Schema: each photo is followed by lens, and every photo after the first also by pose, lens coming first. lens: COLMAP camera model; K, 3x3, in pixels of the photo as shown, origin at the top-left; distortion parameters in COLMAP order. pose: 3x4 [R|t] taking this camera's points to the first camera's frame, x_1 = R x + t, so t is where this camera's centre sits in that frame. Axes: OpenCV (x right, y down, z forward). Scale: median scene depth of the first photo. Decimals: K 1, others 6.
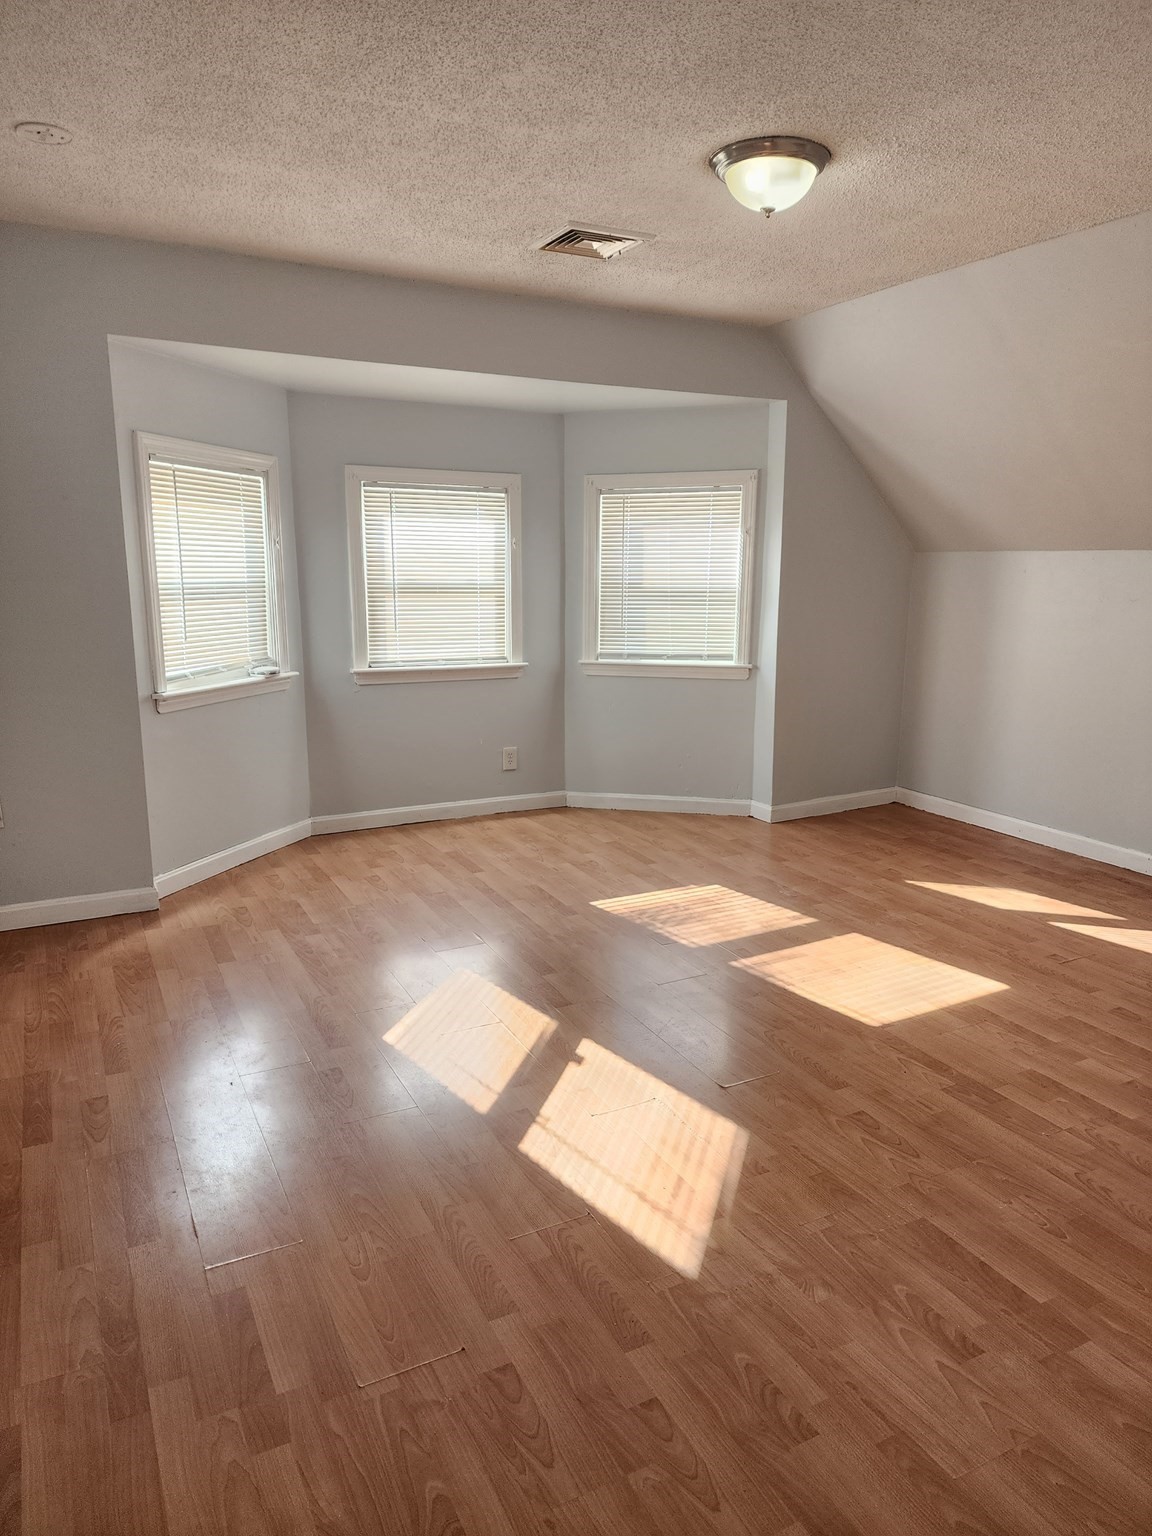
lens RADIAL K [[1042.1, 0, 576.0], [0, 1042.1, 768.0], [0, 0, 1]] dist [0.036675, -0.048764]
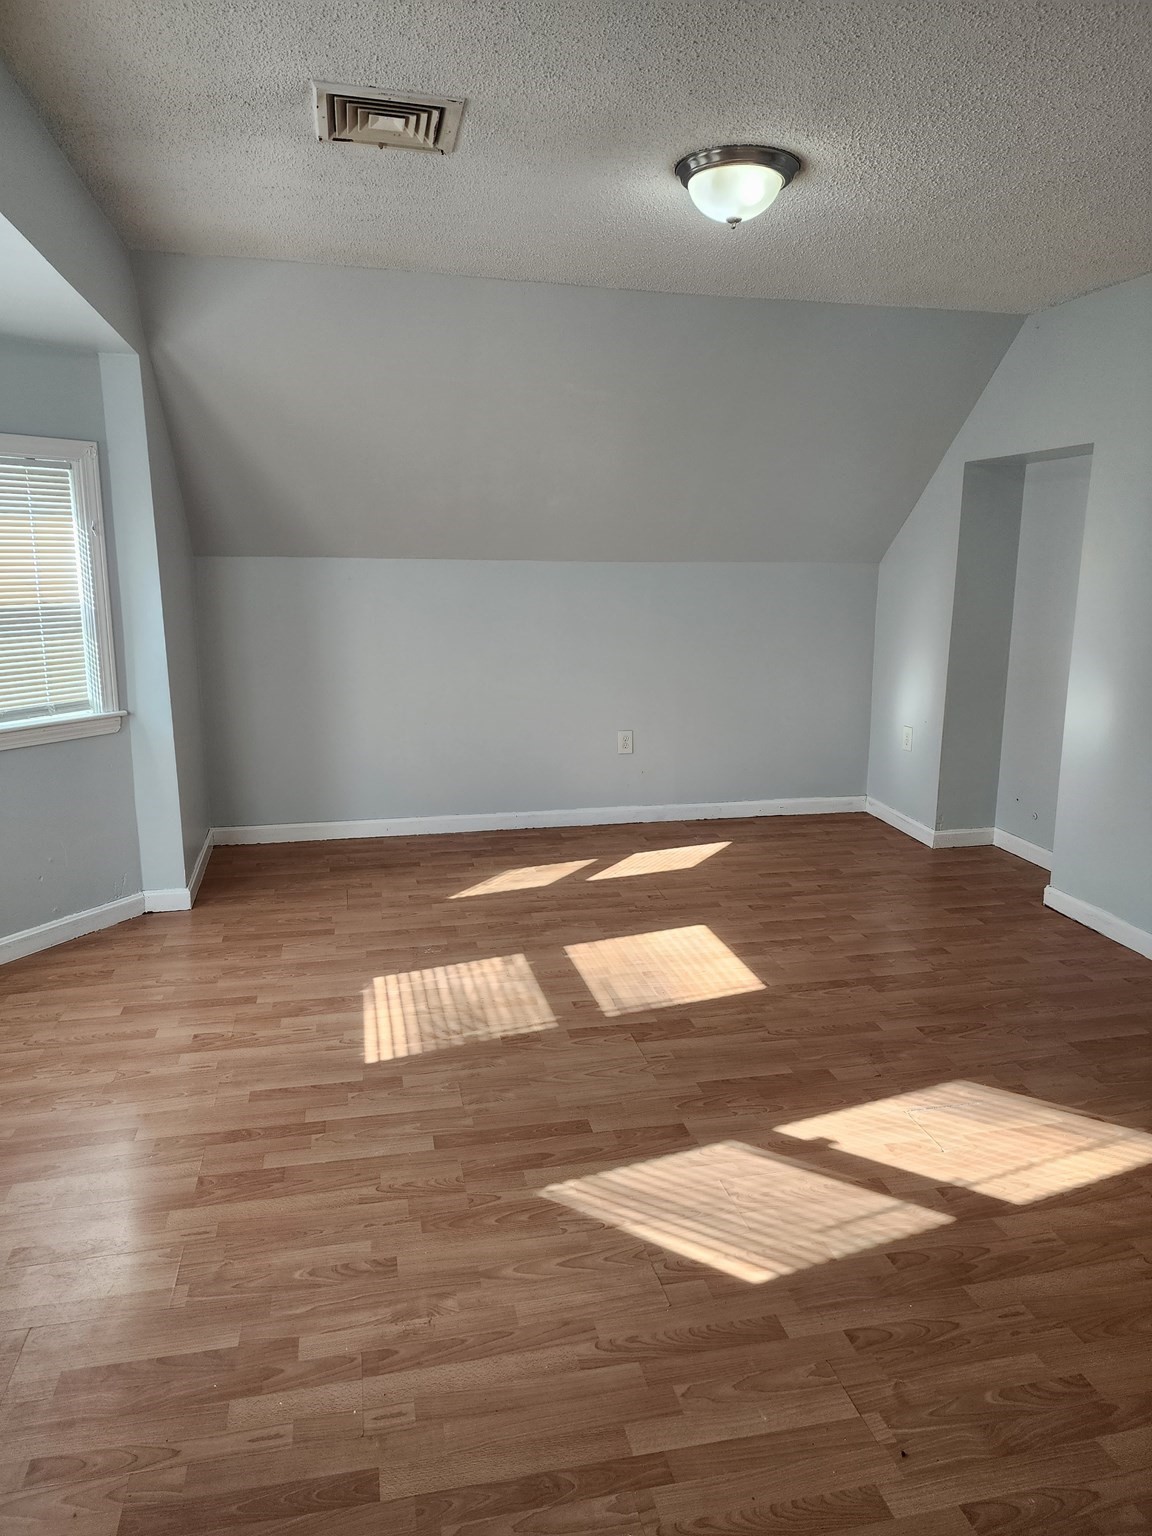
lens RADIAL K [[1042.1, 0, 576.0], [0, 1042.1, 768.0], [0, 0, 1]] dist [0.036675, -0.048764]
pose [[0.228069, -0.198898, 0.953113, -0.588928], [0.189021, 0.969333, 0.157052, -0.147038], [-0.955121, 0.144339, 0.258670, 0.658043]]
